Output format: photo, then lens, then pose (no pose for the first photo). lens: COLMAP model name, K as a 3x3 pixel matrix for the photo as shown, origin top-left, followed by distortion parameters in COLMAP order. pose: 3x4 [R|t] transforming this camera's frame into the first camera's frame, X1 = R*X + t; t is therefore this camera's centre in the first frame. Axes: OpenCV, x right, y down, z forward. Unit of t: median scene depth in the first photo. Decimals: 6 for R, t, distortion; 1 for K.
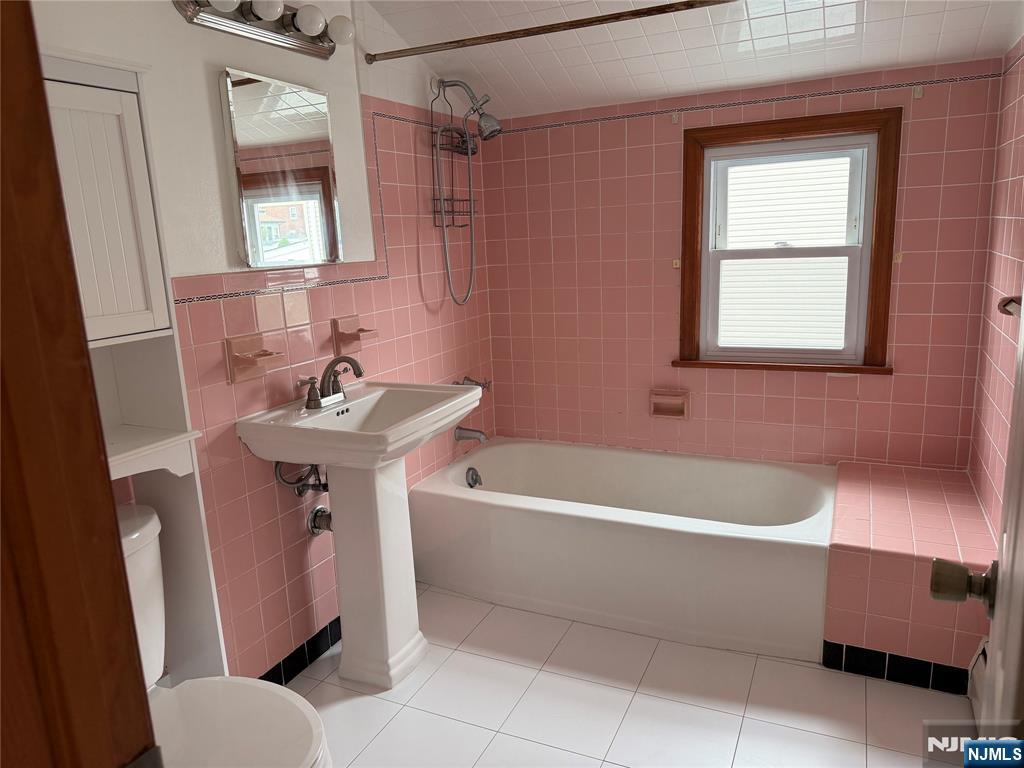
lens RADIAL K [[713.7, 0, 508.8], [0, 713.7, 380.8], [0, 0, 1]] dist [0.174301, -0.319617]
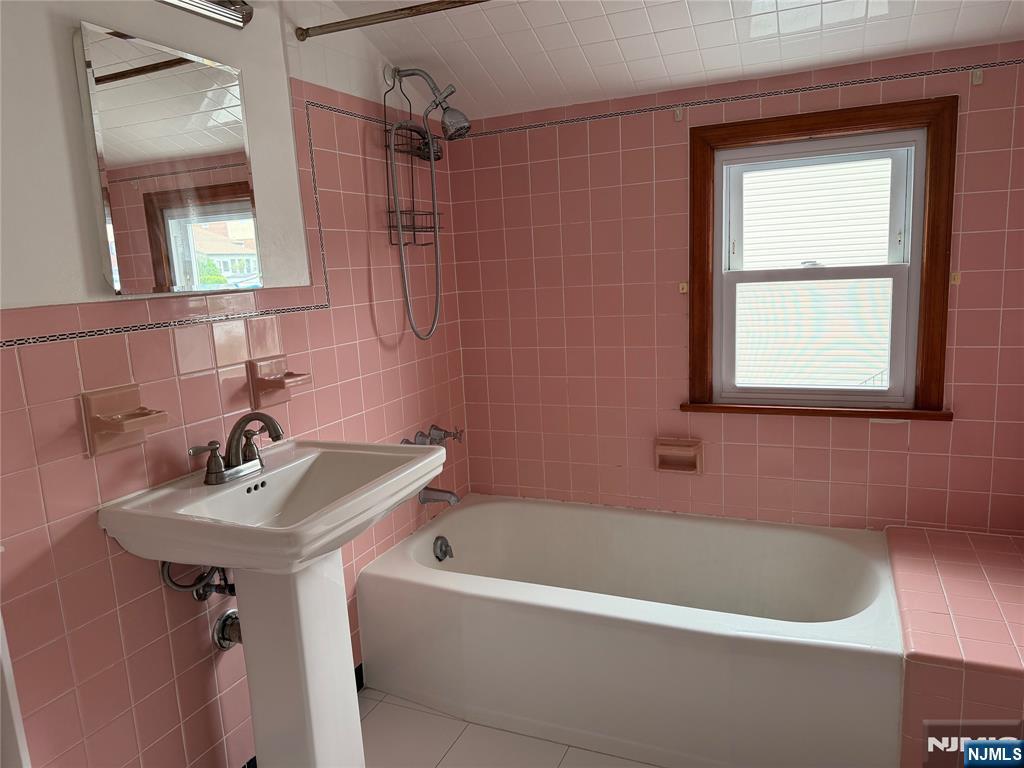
lens RADIAL K [[713.3, 0, 512.0], [0, 713.3, 384.0], [0, 0, 1]] dist [0.130338, -0.217957]
pose [[0.999496, -0.012308, 0.029278, 0.009642], [0.013366, 0.999254, -0.036233, -0.025692], [-0.028810, 0.036606, 0.998914, 0.193826]]
